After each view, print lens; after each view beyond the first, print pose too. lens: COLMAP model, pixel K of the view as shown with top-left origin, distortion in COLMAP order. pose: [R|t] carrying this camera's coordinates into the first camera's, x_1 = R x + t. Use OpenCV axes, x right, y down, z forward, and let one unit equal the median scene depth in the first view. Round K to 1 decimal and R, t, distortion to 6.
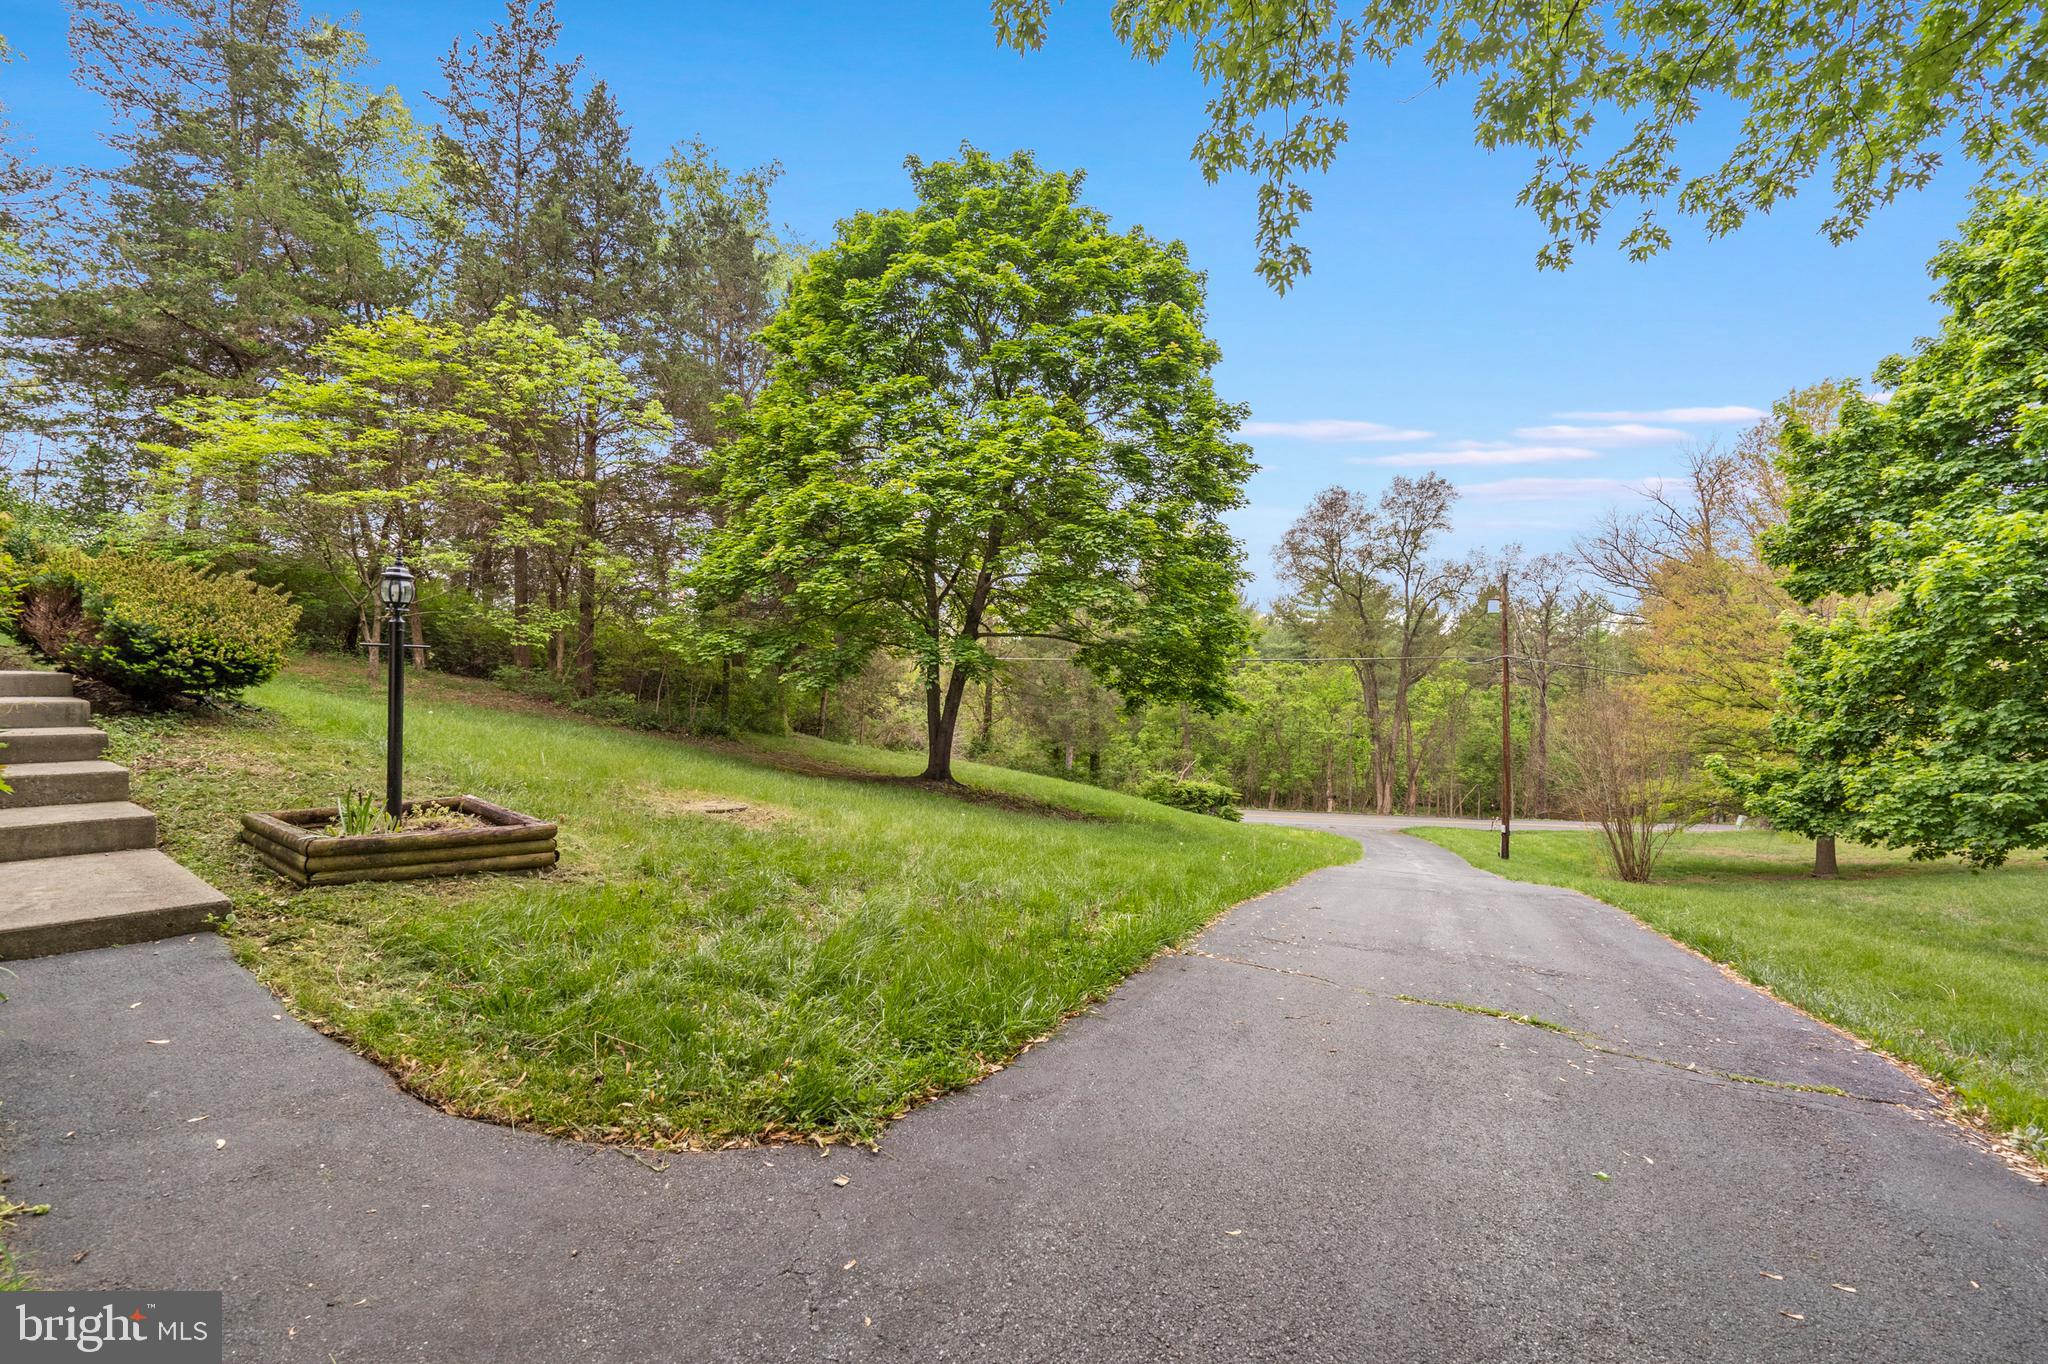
lens RADIAL K [[930.3, 0, 1026.2], [0, 930.3, 686.1], [0, 0, 1]] dist [-0.003441, 0.001439]
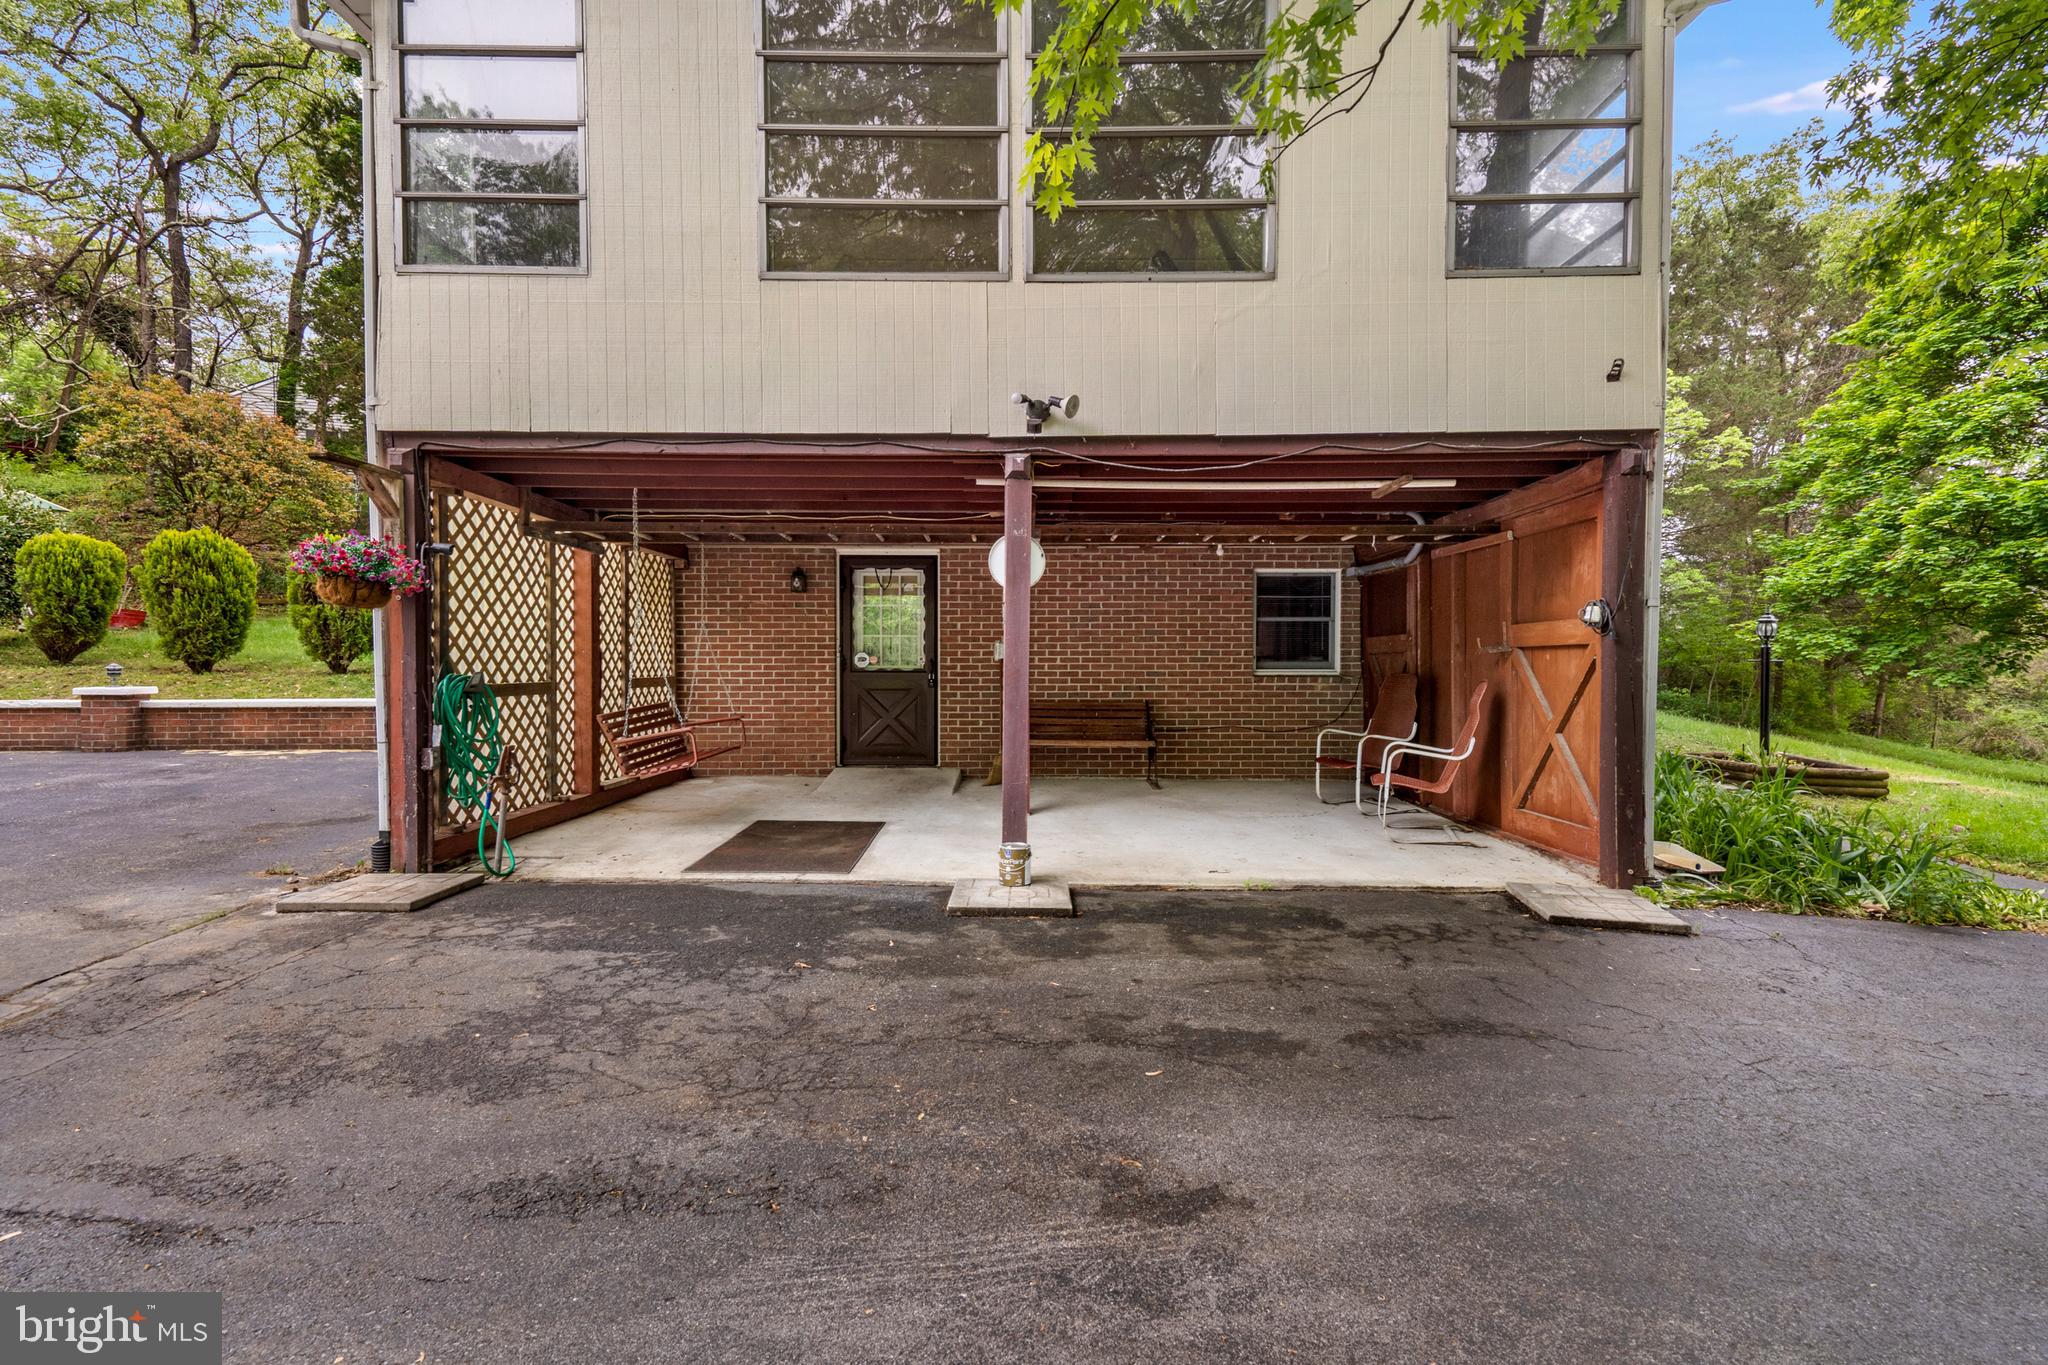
lens RADIAL K [[930.3, 0, 1024.3], [0, 930.3, 696.9], [0, 0, 1]] dist [-0.003441, 0.001439]
pose [[0.630610, 0.007776, -0.776061, -0.077581], [0.004071, 0.999903, 0.013327, -0.001041], [0.776089, -0.011563, 0.630517, -0.416291]]
